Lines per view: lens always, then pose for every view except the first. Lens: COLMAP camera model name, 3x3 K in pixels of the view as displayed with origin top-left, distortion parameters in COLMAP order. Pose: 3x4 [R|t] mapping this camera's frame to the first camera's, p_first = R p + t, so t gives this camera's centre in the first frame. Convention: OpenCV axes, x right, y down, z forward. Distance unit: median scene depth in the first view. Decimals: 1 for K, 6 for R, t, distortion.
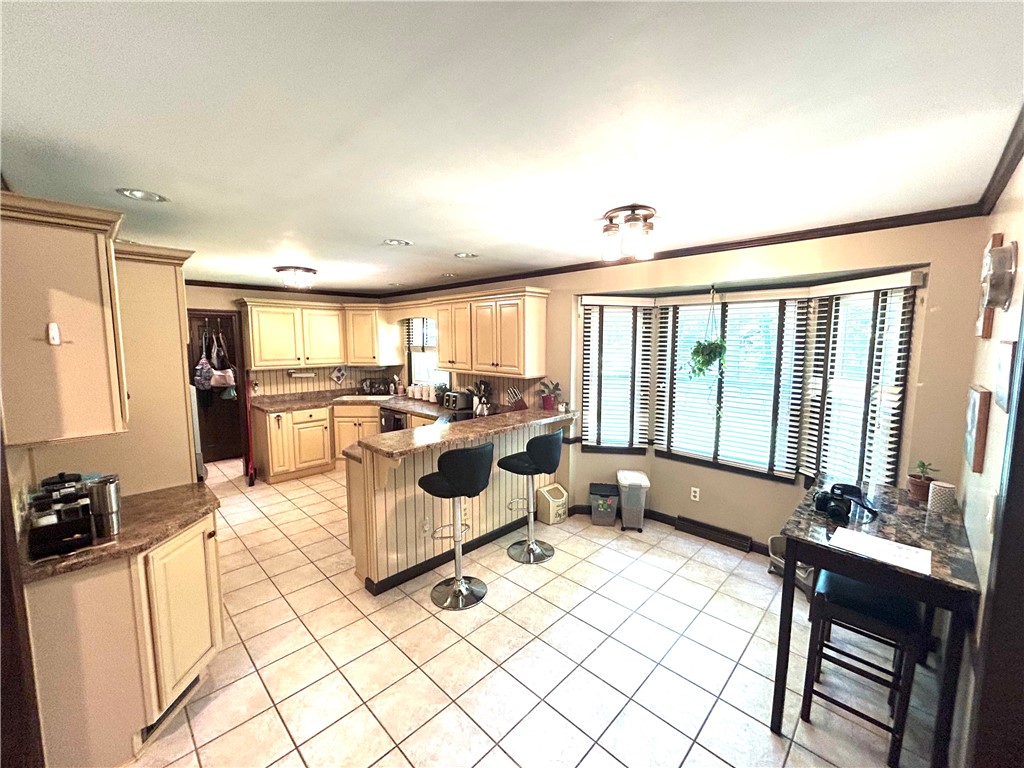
lens RADIAL K [[413.0, 0, 512.0], [0, 413.0, 384.0], [0, 0, 1]] dist [0.000217, 0.000019]
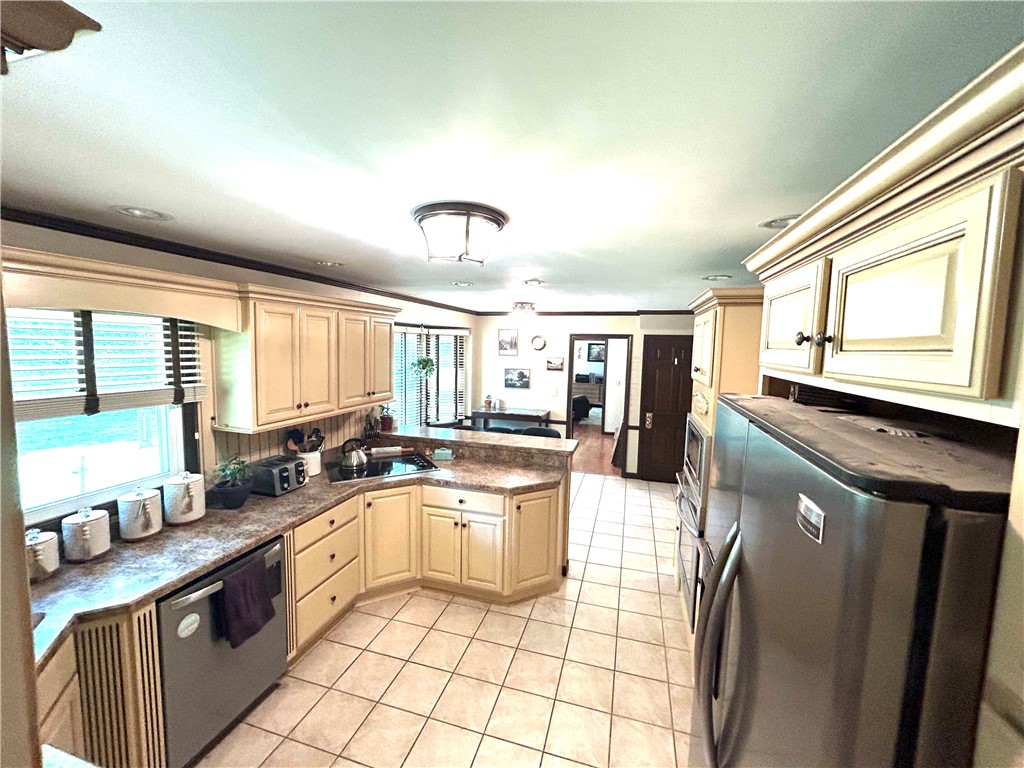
lens RADIAL K [[413.0, 0, 512.0], [0, 413.0, 384.0], [0, 0, 1]] dist [0.000217, 0.000019]
pose [[-0.469660, -0.098274, 0.877361, -0.948551], [0.070997, 0.986362, 0.148489, -0.178057], [-0.879988, 0.132029, -0.456278, 1.200474]]
